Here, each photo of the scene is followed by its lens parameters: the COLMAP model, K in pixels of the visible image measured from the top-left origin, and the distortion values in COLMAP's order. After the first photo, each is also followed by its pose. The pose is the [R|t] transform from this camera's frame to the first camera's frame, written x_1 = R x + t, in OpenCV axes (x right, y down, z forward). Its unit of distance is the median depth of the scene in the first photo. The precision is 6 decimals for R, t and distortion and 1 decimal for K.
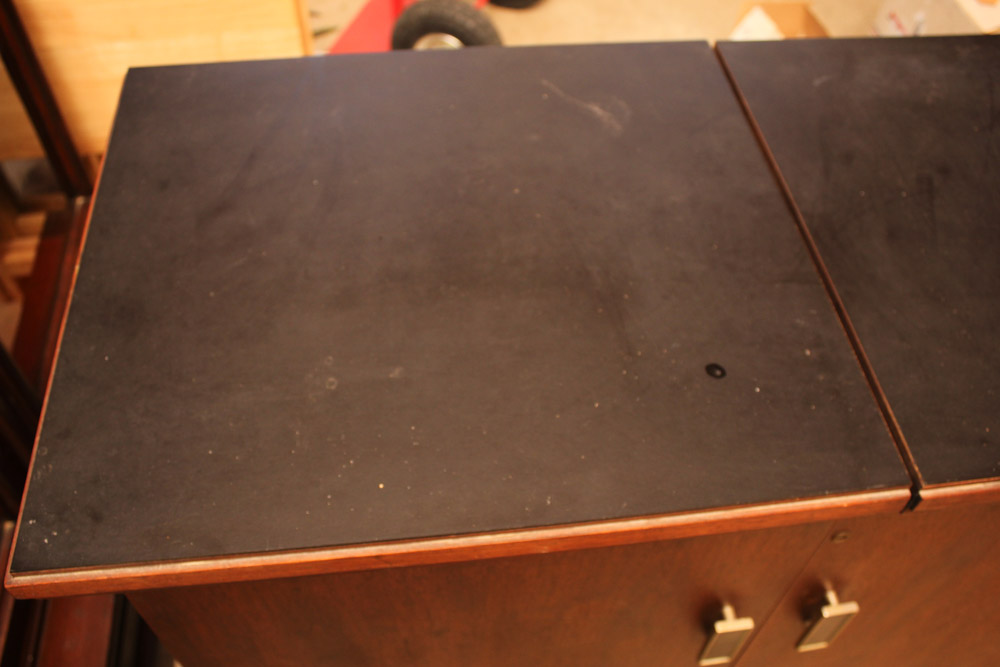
lens RADIAL K [[890.1, 0, 500.0], [0, 890.1, 333.5], [0, 0, 1]] dist [-0.148560, 0.121690]
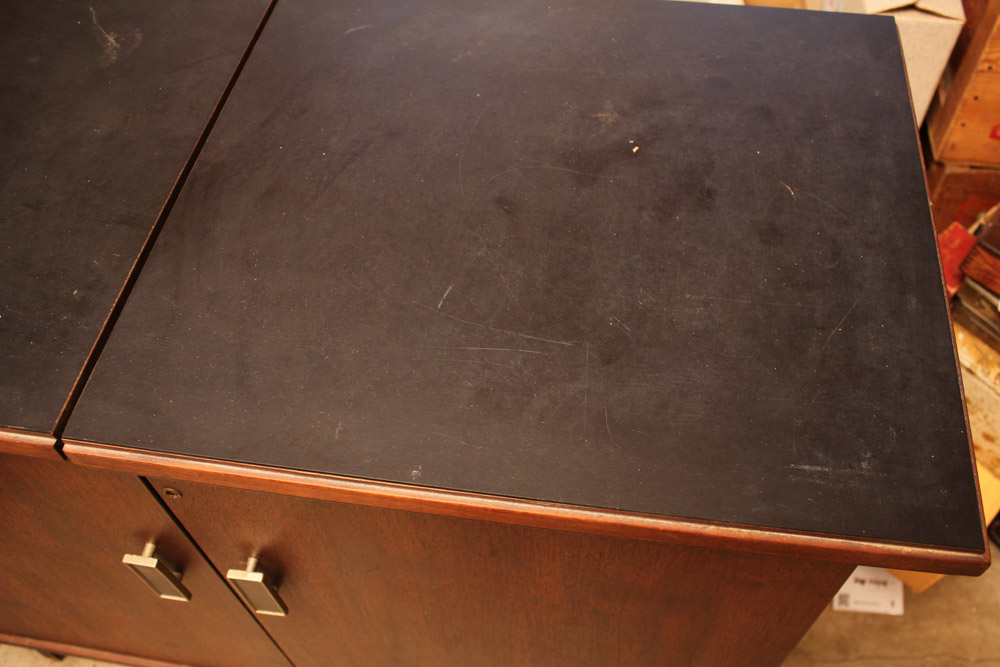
lens RADIAL K [[890.1, 0, 500.0], [0, 890.1, 333.5], [0, 0, 1]] dist [-0.148560, 0.121690]
pose [[0.964451, 0.178525, -0.194839, 0.898167], [-0.167393, 0.983235, 0.072314, -0.074288], [0.204483, -0.037129, 0.978166, 0.115917]]
